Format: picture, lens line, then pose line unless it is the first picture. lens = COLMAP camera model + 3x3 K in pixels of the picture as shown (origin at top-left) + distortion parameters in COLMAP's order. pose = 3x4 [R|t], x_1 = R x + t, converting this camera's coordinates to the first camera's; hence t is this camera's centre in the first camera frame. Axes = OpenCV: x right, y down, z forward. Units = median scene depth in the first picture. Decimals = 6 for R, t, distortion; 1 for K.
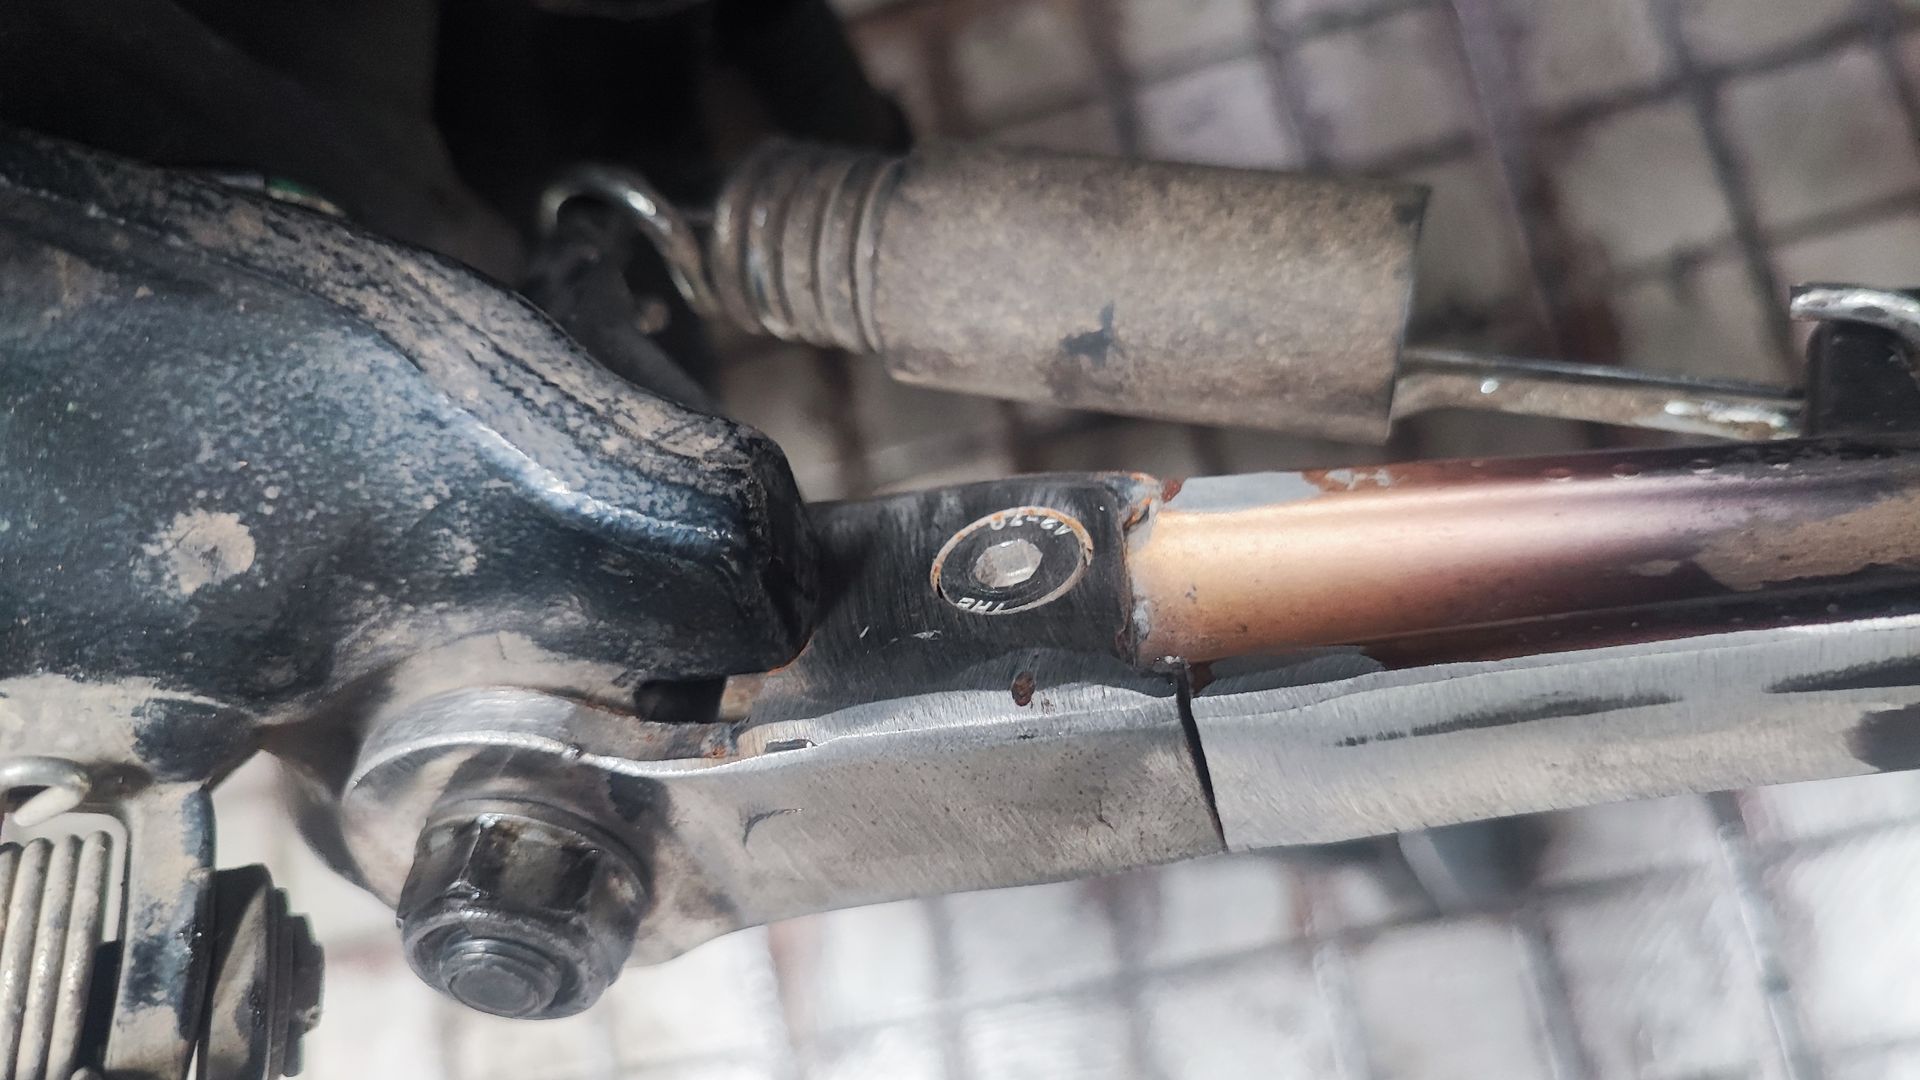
lens RADIAL K [[1668.7, 0, 943.5], [0, 1668.7, 537.3], [0, 0, 1]] dist [-0.048035, 0.065733]
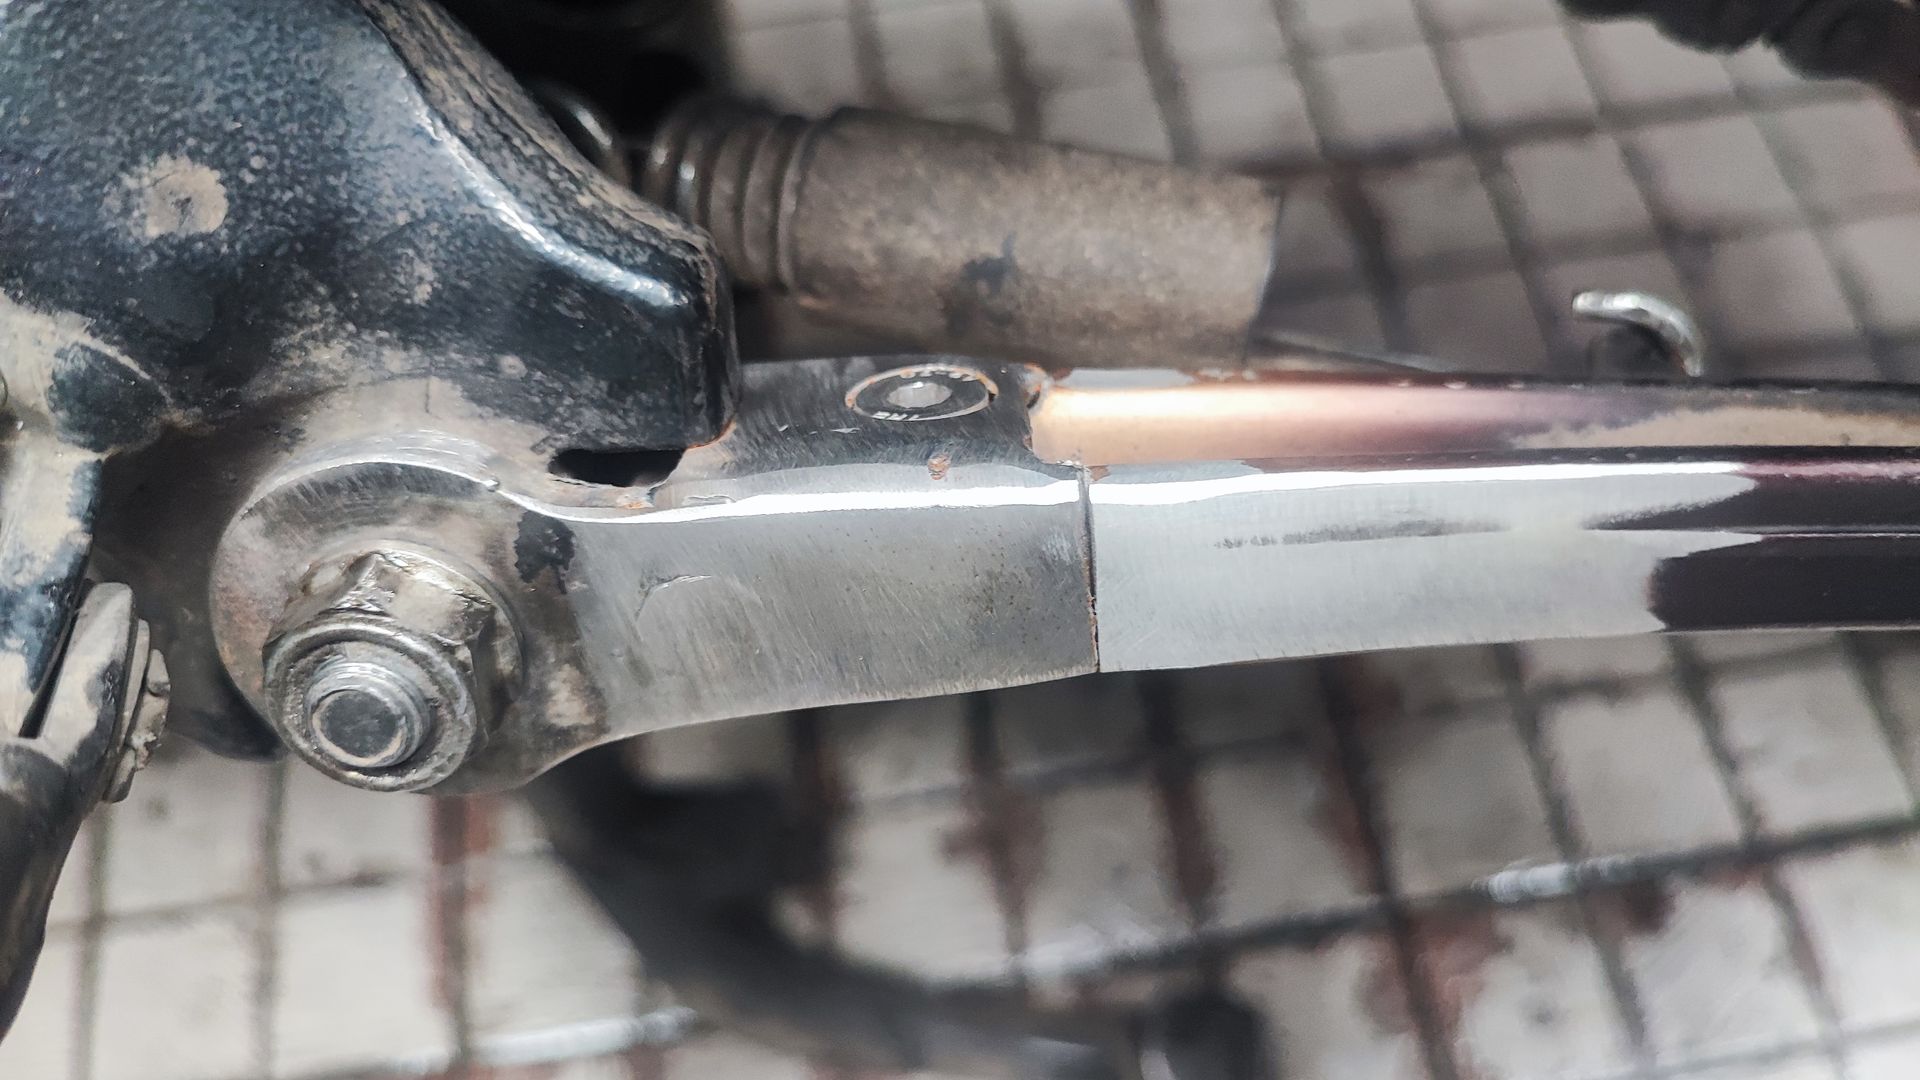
lens RADIAL K [[1668.7, 0, 951.1], [0, 1668.7, 560.1], [0, 0, 1]] dist [-0.048035, 0.065733]
pose [[0.975048, 0.138999, 0.173094, -0.119739], [-0.090947, 0.961393, -0.259716, 0.417891], [-0.202512, 0.237493, 0.950045, -0.013393]]
